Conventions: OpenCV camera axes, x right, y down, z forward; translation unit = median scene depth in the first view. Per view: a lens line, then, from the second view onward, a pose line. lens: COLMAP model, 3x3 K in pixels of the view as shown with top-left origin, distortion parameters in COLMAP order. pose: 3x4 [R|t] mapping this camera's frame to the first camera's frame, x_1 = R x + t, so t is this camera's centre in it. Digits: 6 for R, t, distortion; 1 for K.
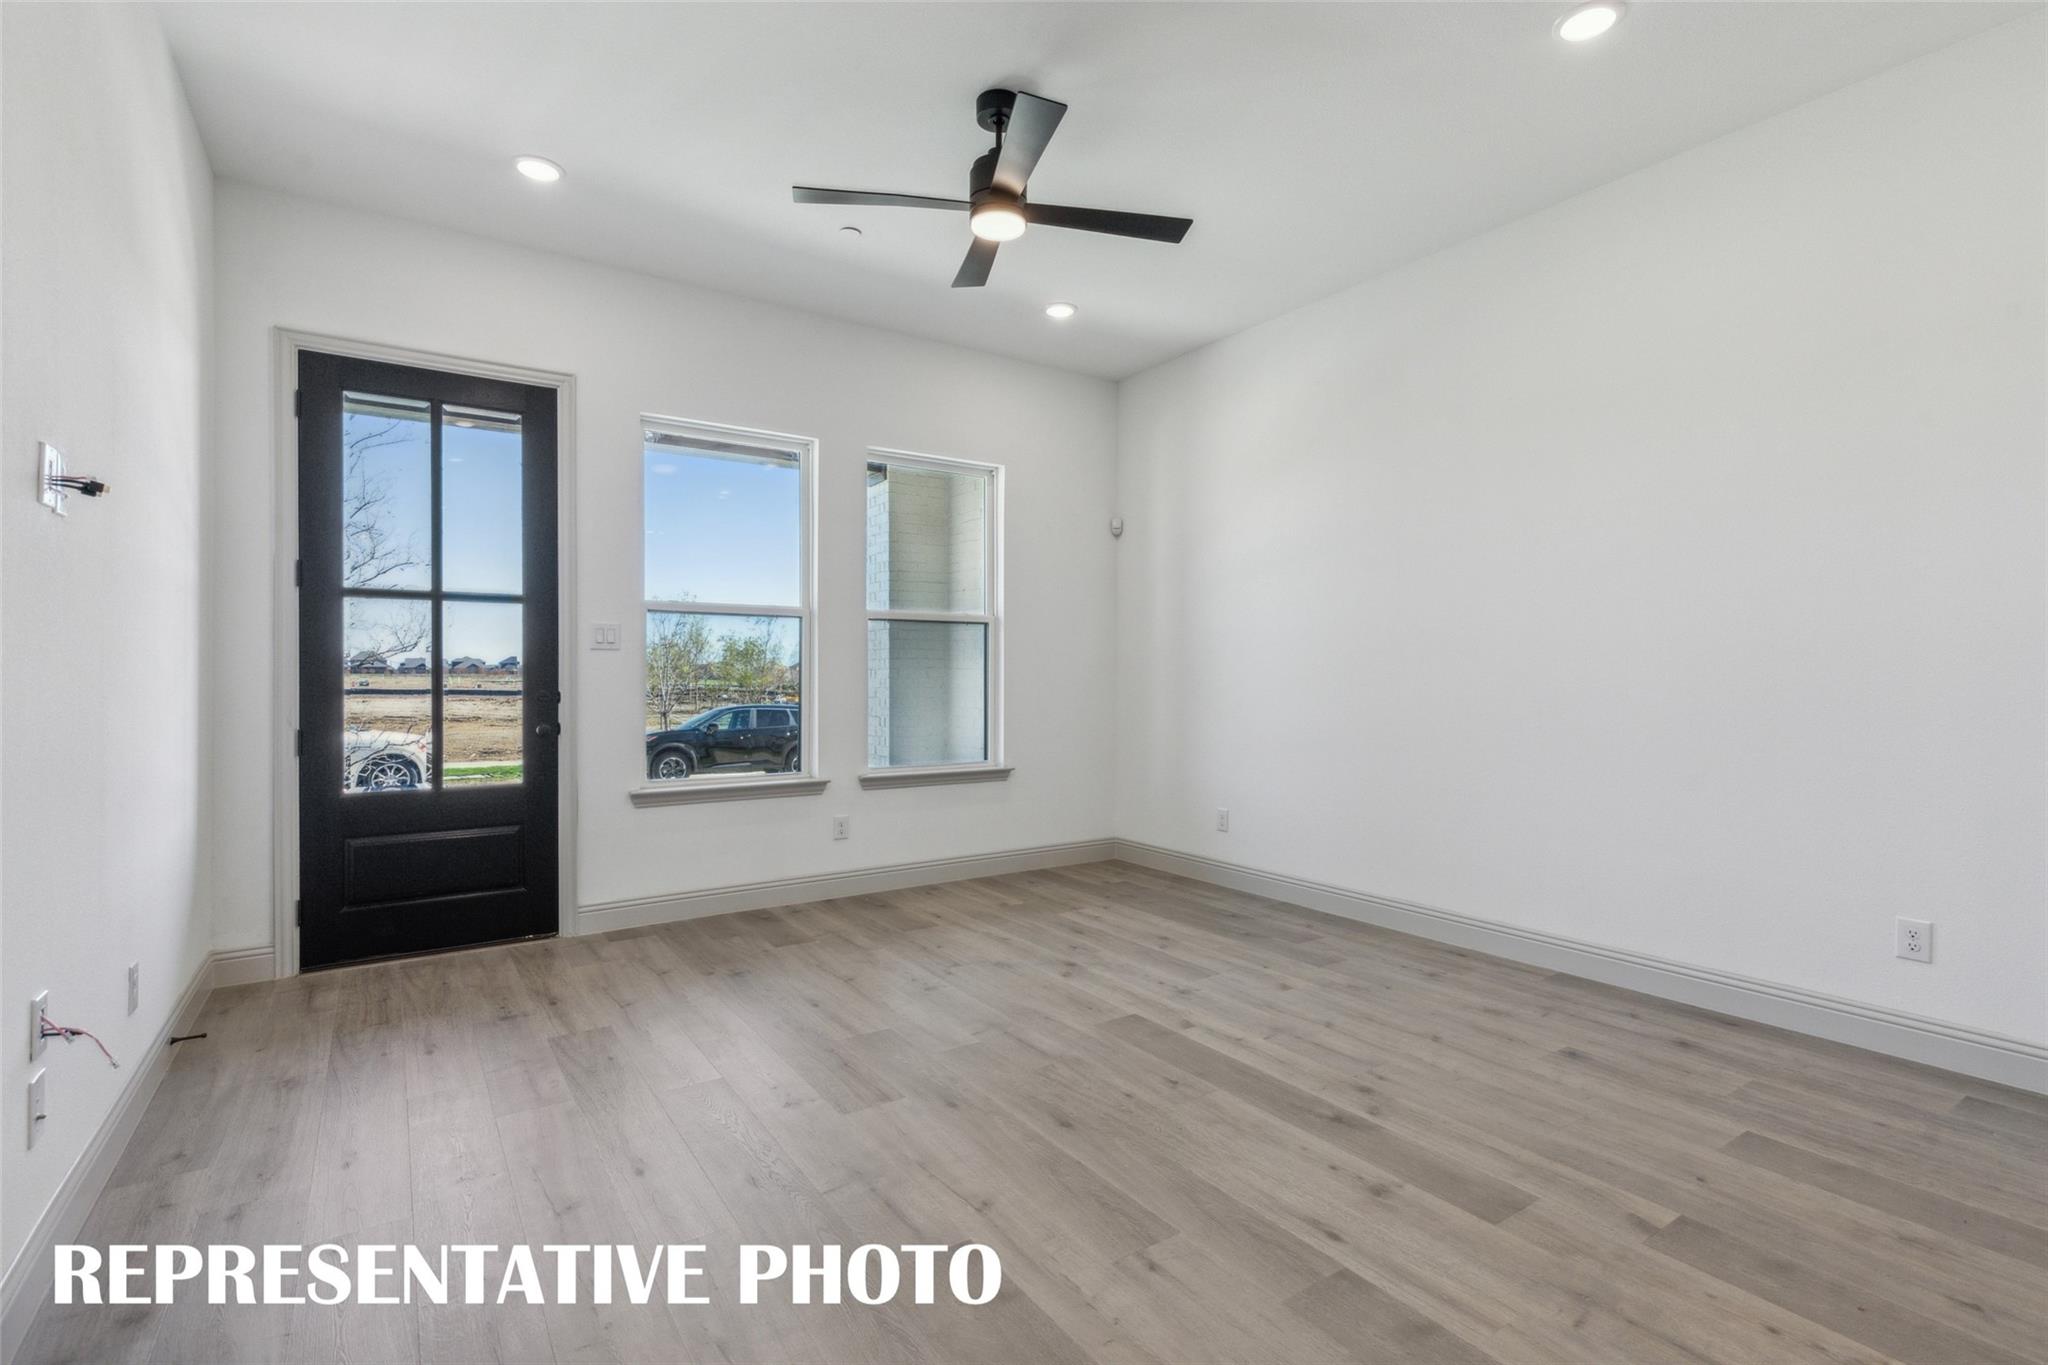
lens RADIAL K [[940.8, 0, 1025.8], [0, 940.8, 676.8], [0, 0, 1]] dist [0.008696, 0.000645]
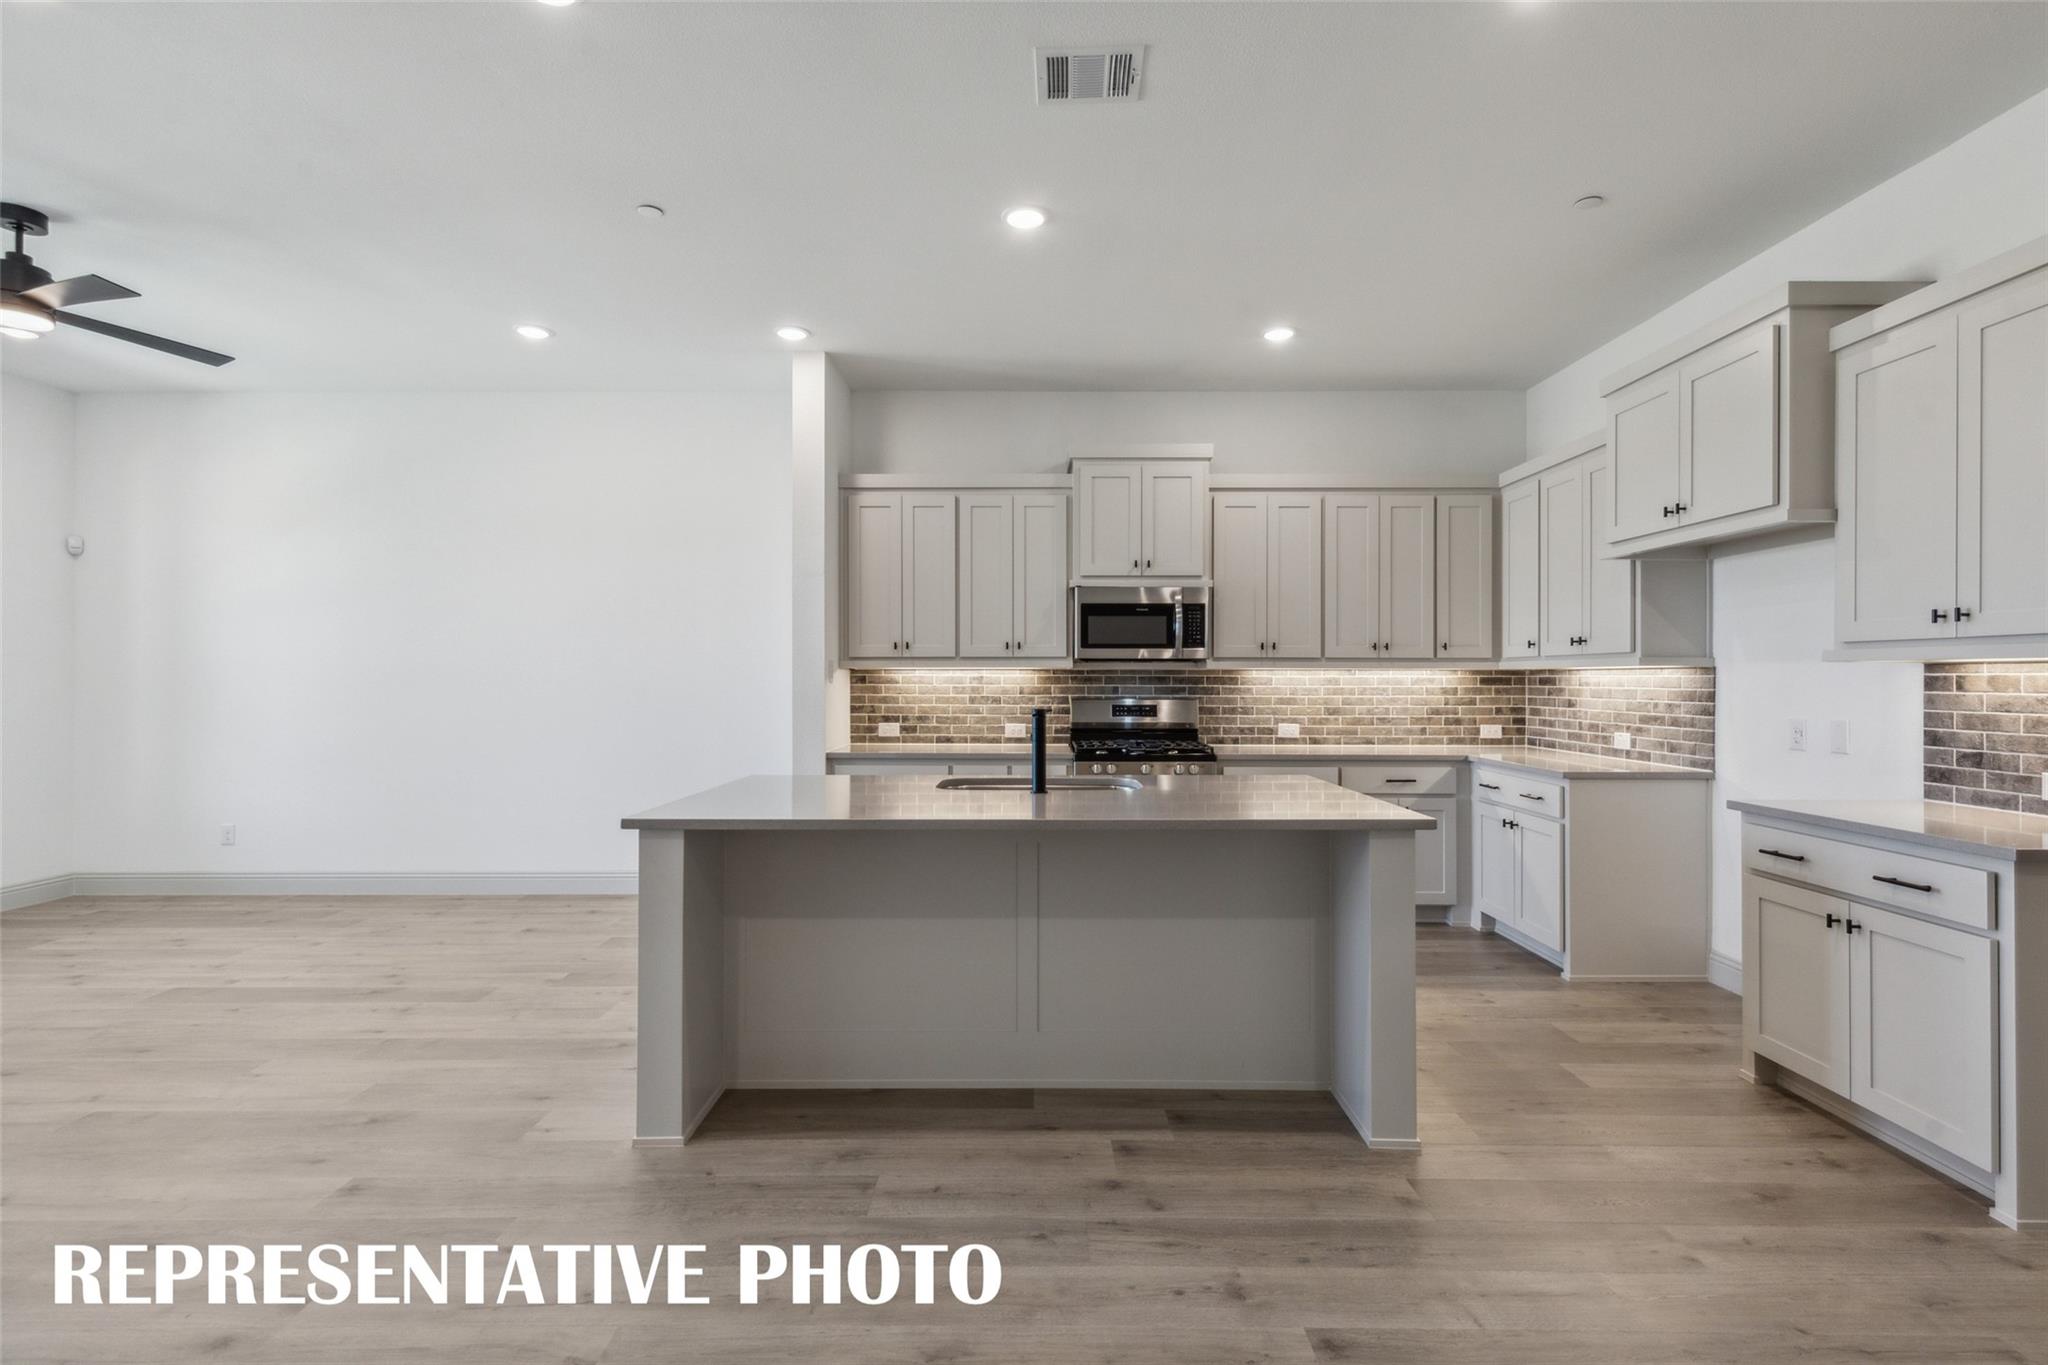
lens RADIAL K [[940.8, 0, 1025.8], [0, 940.8, 676.8], [0, 0, 1]] dist [0.008696, 0.000645]
pose [[0.566929, 0.001512, 0.823765, -0.234868], [0.002419, 0.999991, -0.003500, -0.034416], [-0.823763, 0.003977, 0.566920, -0.527660]]
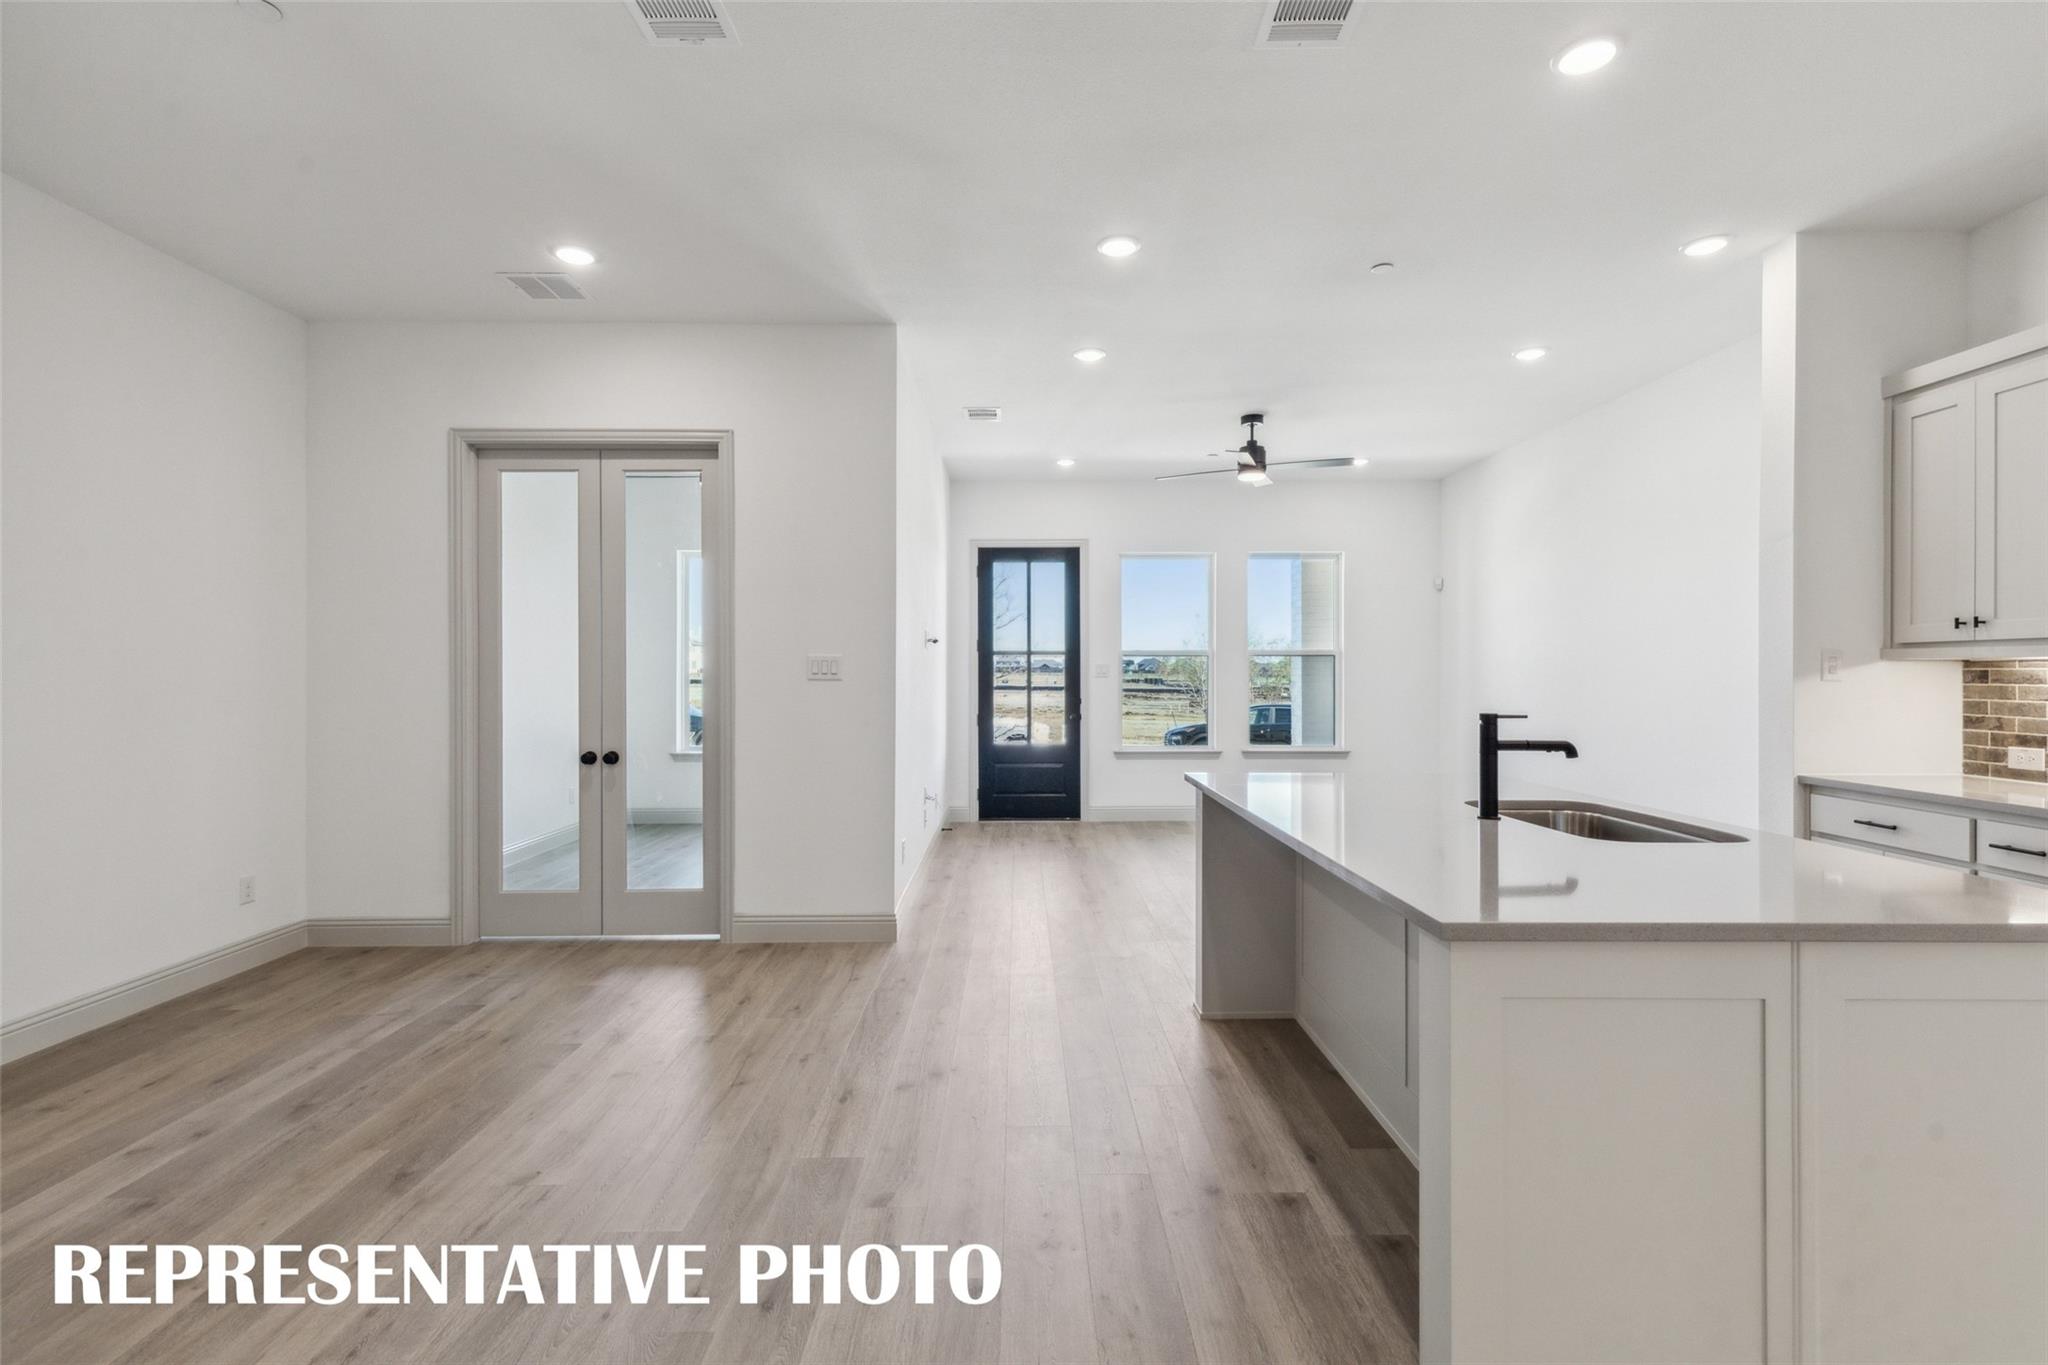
lens RADIAL K [[940.8, 0, 1025.8], [0, 940.8, 676.8], [0, 0, 1]] dist [0.008696, 0.000645]
pose [[0.831160, 0.000546, -0.556033, 0.579560], [0.000740, 0.999998, 0.002089, -0.038327], [0.556033, -0.002148, 0.831157, -0.809826]]
